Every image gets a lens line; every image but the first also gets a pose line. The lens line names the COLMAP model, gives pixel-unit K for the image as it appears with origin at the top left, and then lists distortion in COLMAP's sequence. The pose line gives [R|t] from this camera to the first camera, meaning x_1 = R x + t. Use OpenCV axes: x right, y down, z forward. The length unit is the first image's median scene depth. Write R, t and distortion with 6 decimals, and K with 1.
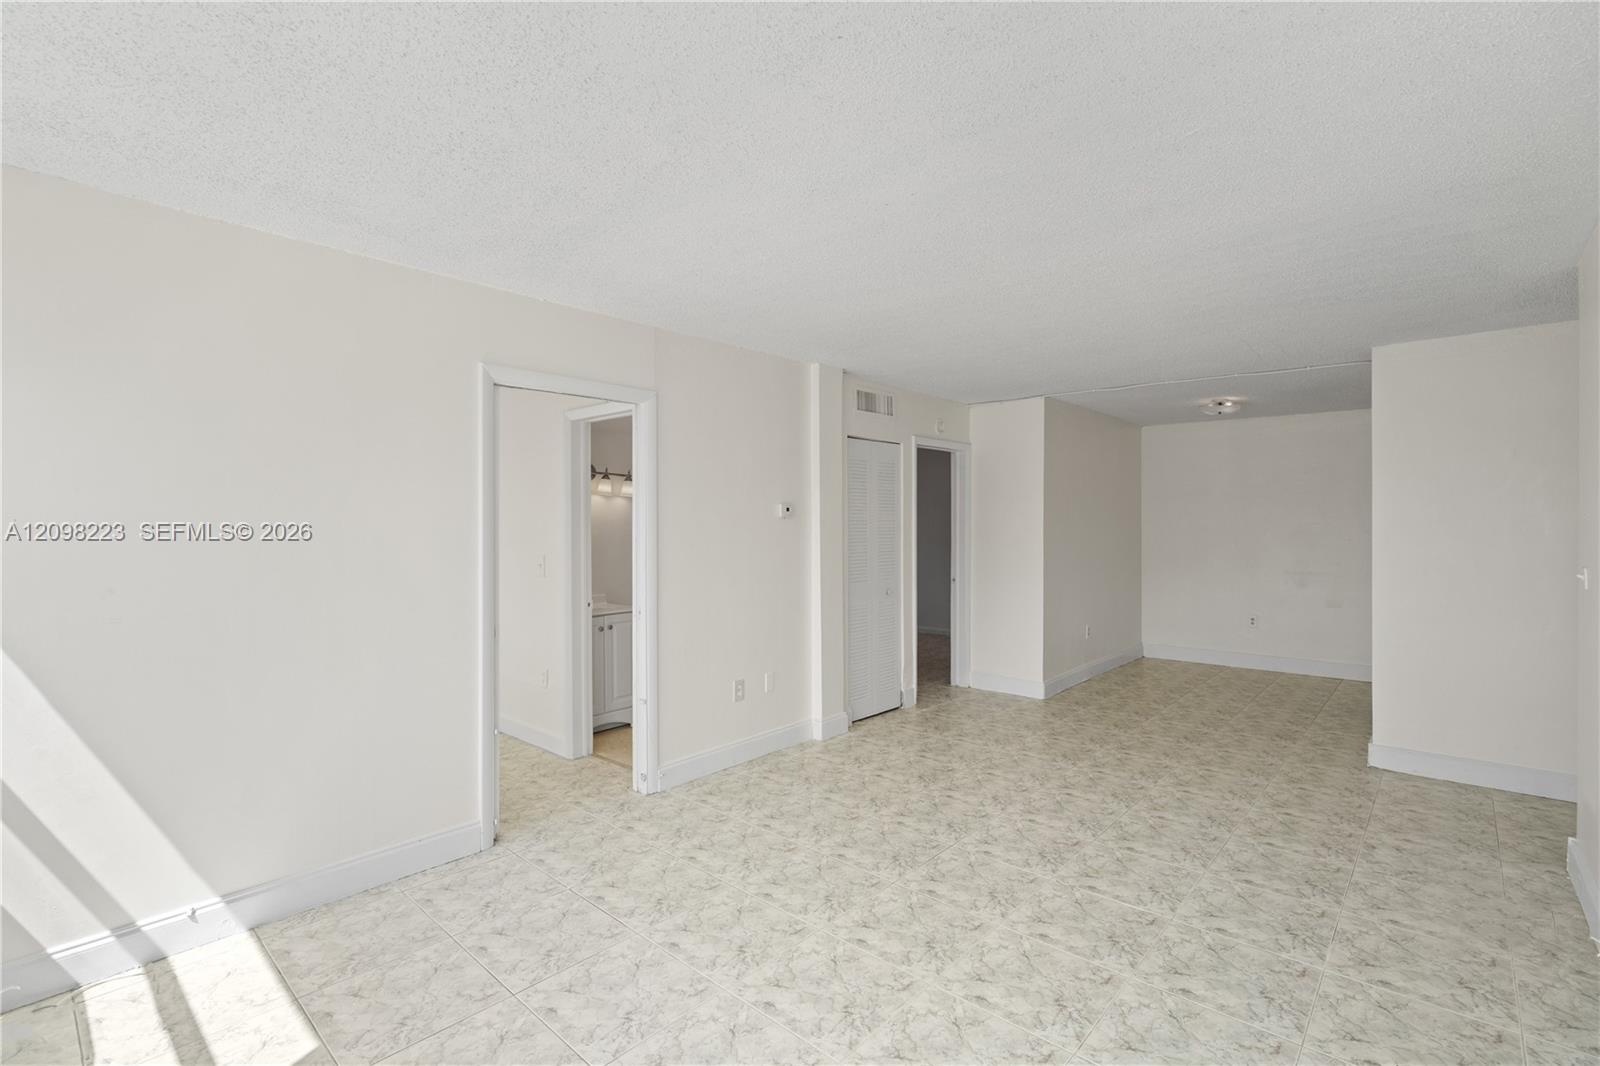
lens RADIAL K [[717.6, 0, 802.0], [0, 717.6, 534.5], [0, 0, 1]] dist [-0.006690, -0.000170]
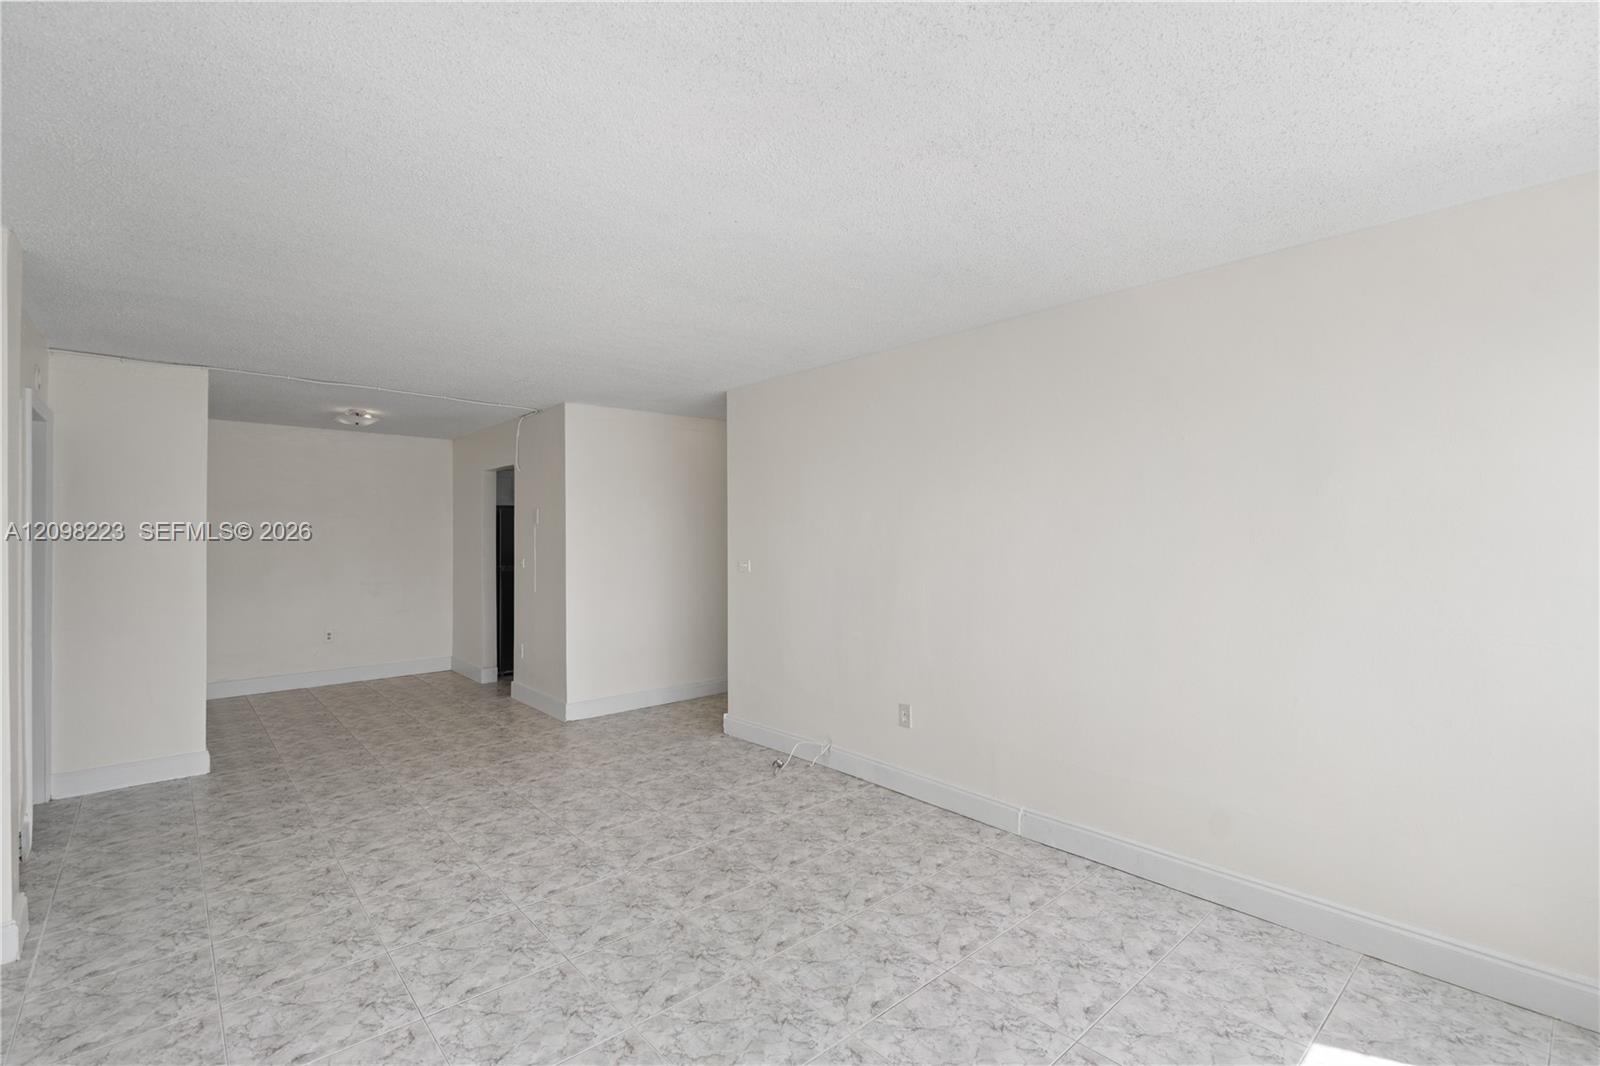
lens RADIAL K [[731.8, 0, 784.4], [0, 731.8, 528.5], [0, 0, 1]] dist [-0.002630, -0.003772]
pose [[0.124450, 0.007534, 0.992197, -0.489764], [0.020456, 0.999739, -0.010158, -0.006387], [-0.992015, 0.021561, 0.124264, 0.438630]]
